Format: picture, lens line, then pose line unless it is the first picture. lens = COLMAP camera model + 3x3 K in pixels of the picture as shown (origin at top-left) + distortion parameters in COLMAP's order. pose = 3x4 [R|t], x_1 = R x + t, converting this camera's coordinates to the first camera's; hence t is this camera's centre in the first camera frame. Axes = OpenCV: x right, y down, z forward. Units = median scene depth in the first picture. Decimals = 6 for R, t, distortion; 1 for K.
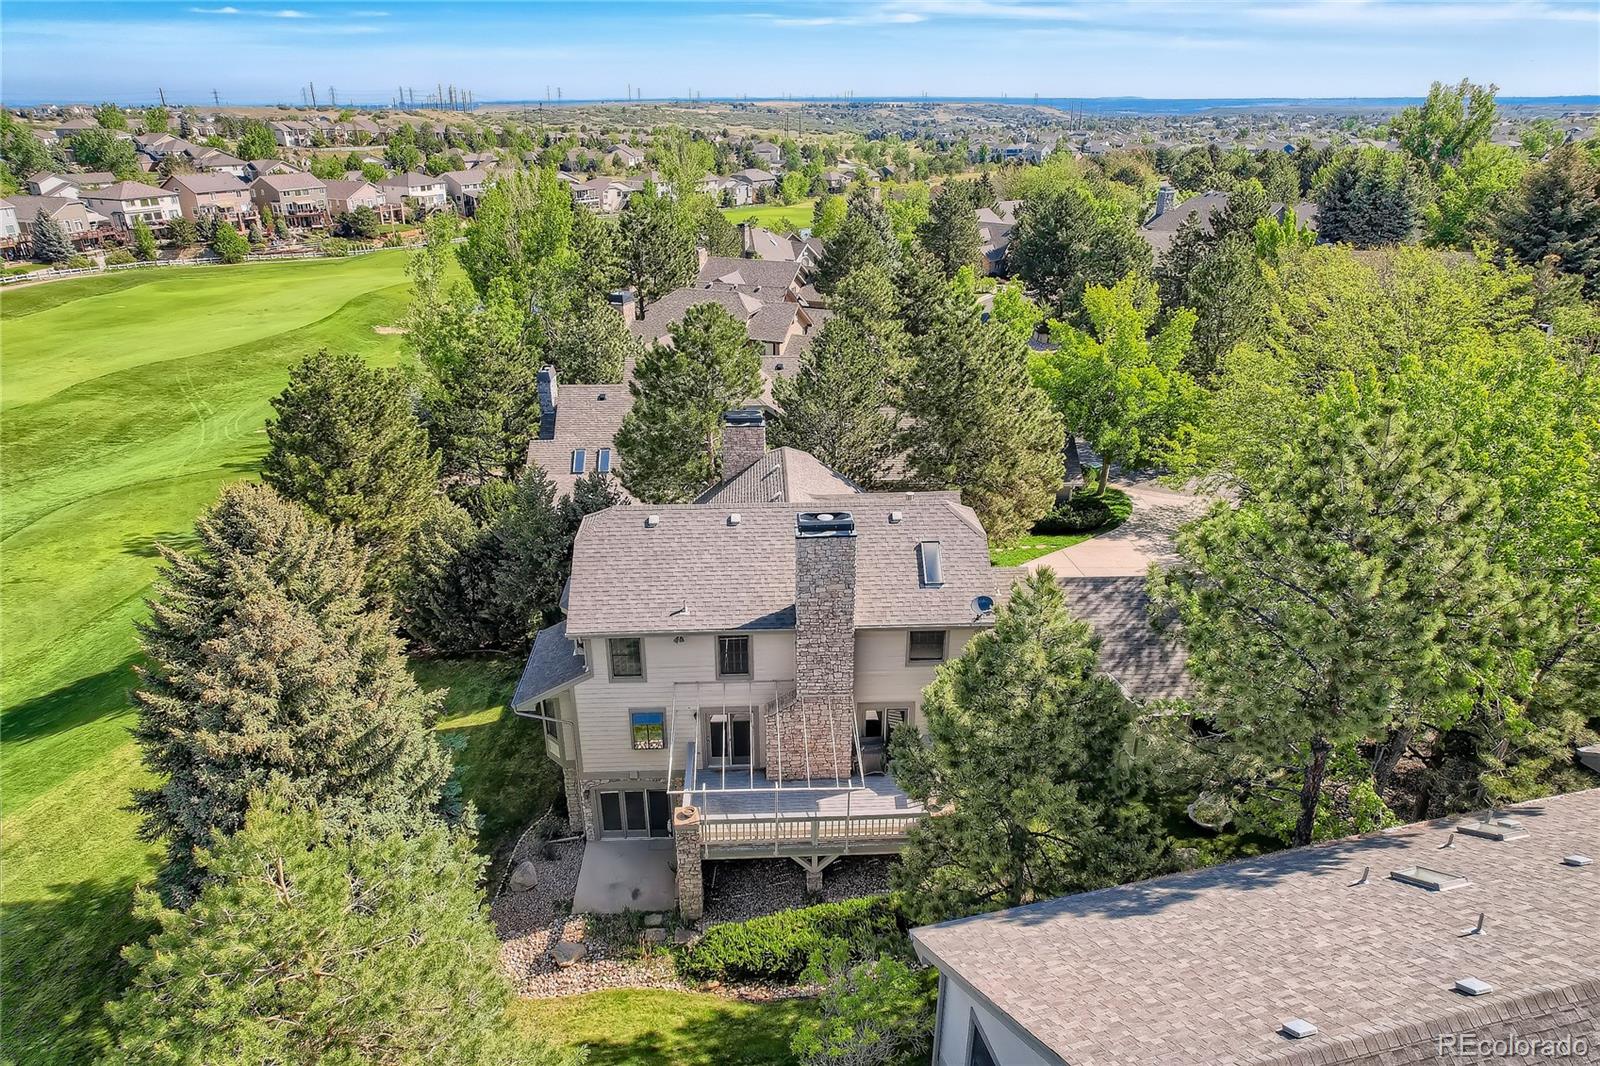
lens RADIAL K [[1022.3, 0, 800.0], [0, 1022.3, 533.0], [0, 0, 1]] dist [-0.068447, 0.065161]
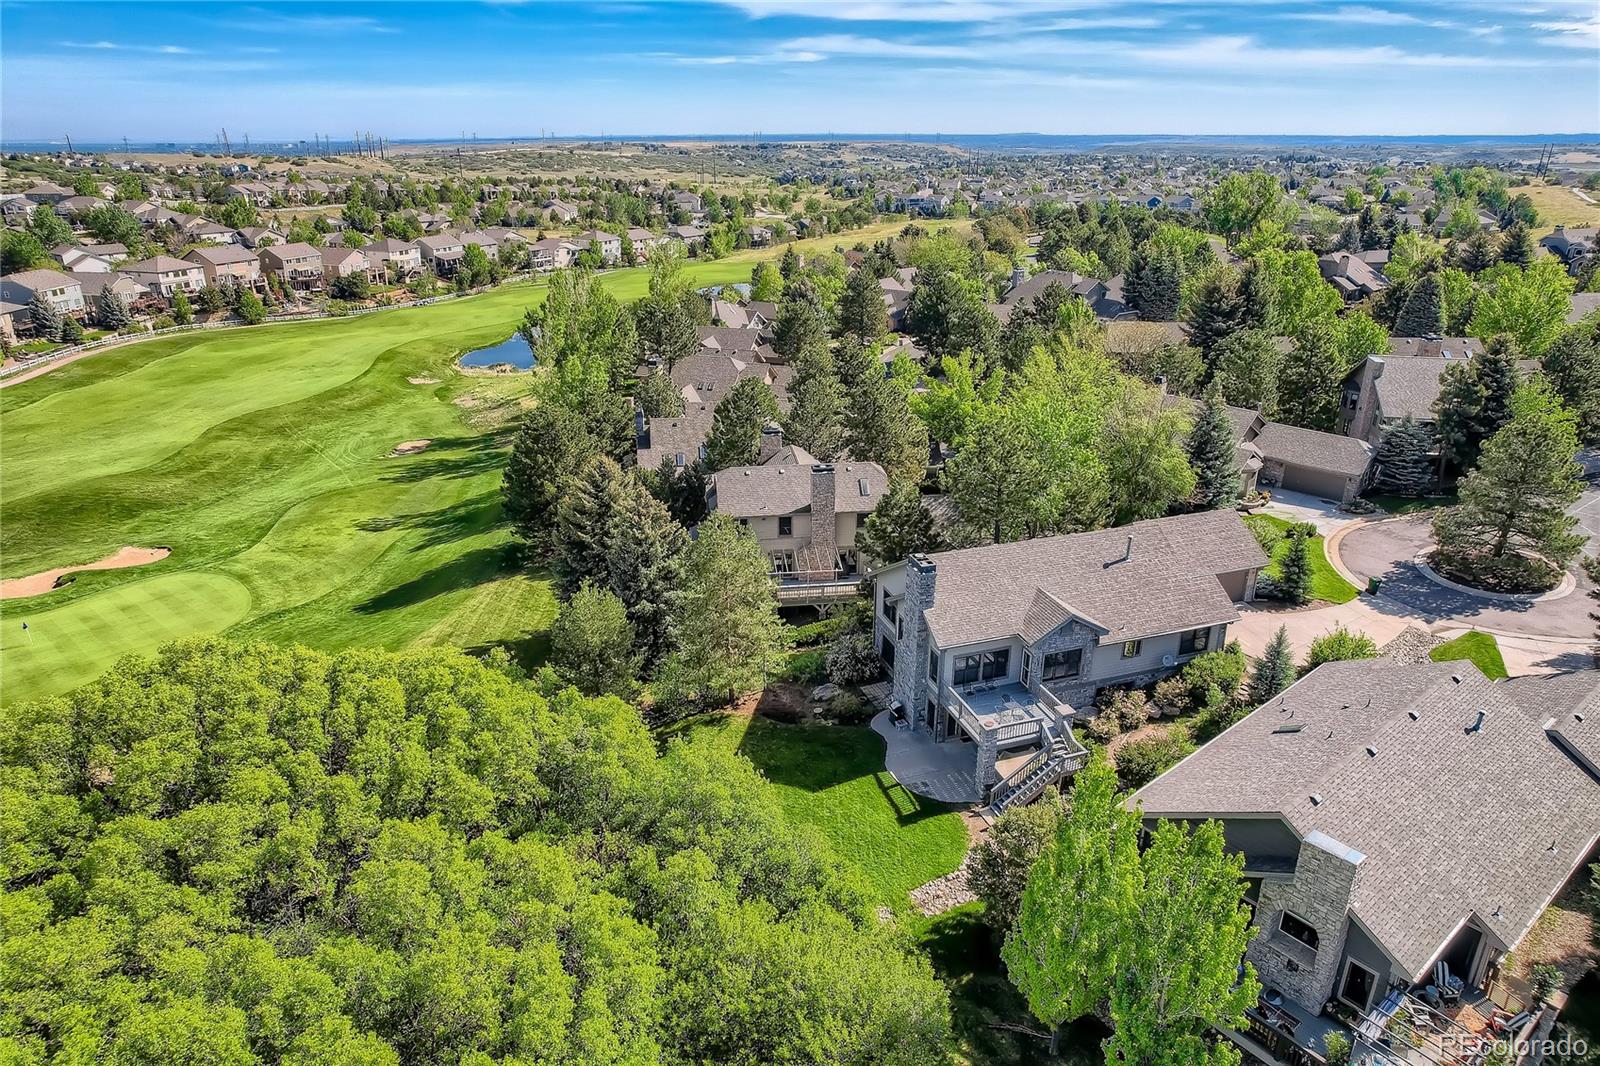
lens RADIAL K [[1022.3, 0, 800.0], [0, 1022.3, 533.0], [0, 0, 1]] dist [-0.068447, 0.065161]
pose [[0.996424, -0.031305, 0.078476, -0.031461], [0.033780, 0.998966, -0.030418, 0.030040], [-0.077442, 0.032961, 0.996452, -0.201955]]
